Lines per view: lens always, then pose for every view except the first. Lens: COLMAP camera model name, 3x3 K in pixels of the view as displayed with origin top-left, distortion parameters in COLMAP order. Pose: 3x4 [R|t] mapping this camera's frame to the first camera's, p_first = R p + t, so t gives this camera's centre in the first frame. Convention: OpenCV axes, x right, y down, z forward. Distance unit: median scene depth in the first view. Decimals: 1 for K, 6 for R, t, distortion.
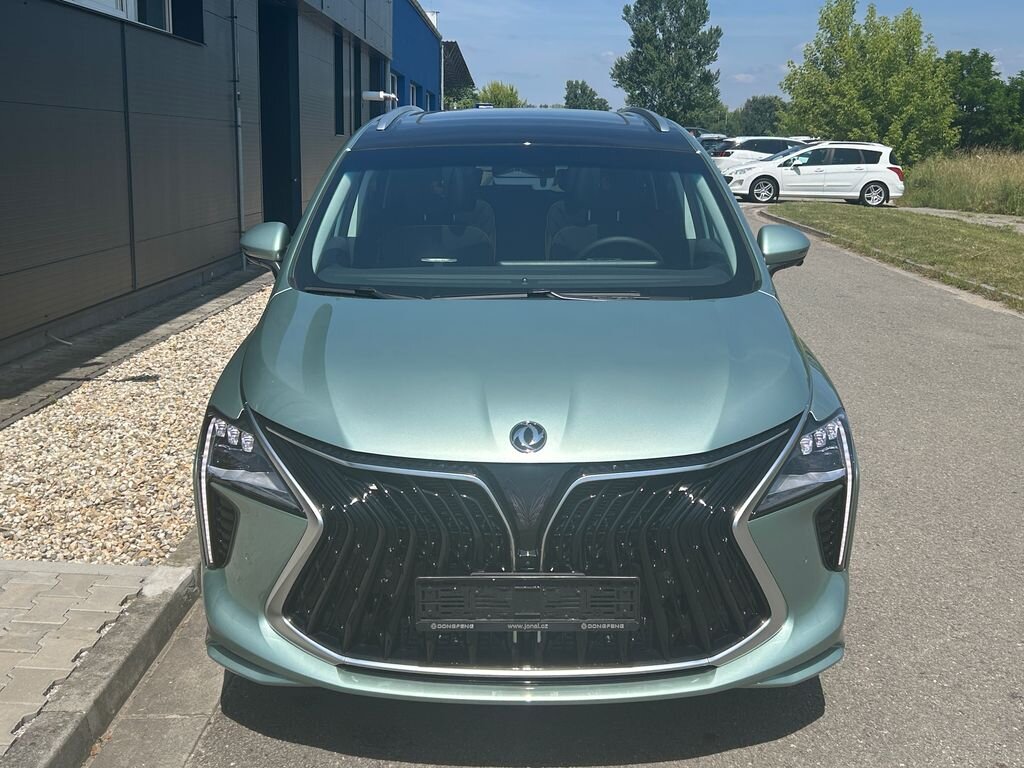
lens RADIAL K [[1178.3, 0, 512.0], [0, 1178.3, 384.0], [0, 0, 1]] dist [0.071381, 0.000862]
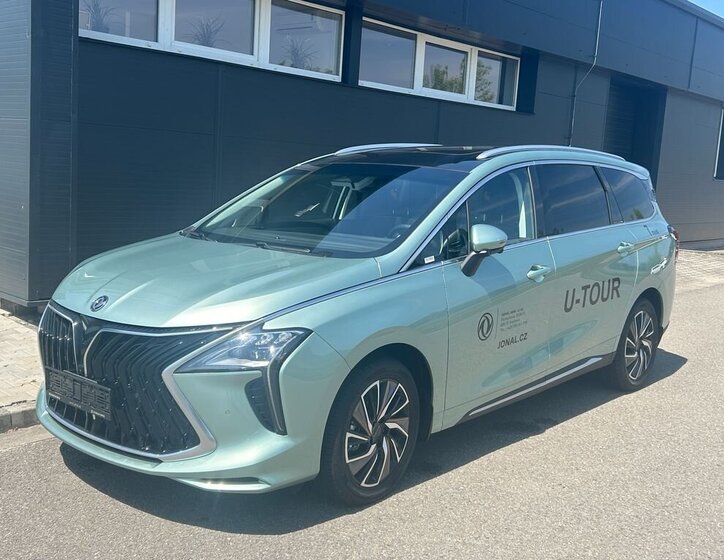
lens RADIAL K [[834.8, 0, 362.0], [0, 834.8, 280.0], [0, 0, 1]] dist [0.014311, -0.005960]
pose [[0.749516, 0.113916, -0.652111, 0.934445], [-0.175543, 0.984019, -0.029867, -0.020473], [0.638287, 0.136860, 0.757535, 0.235061]]
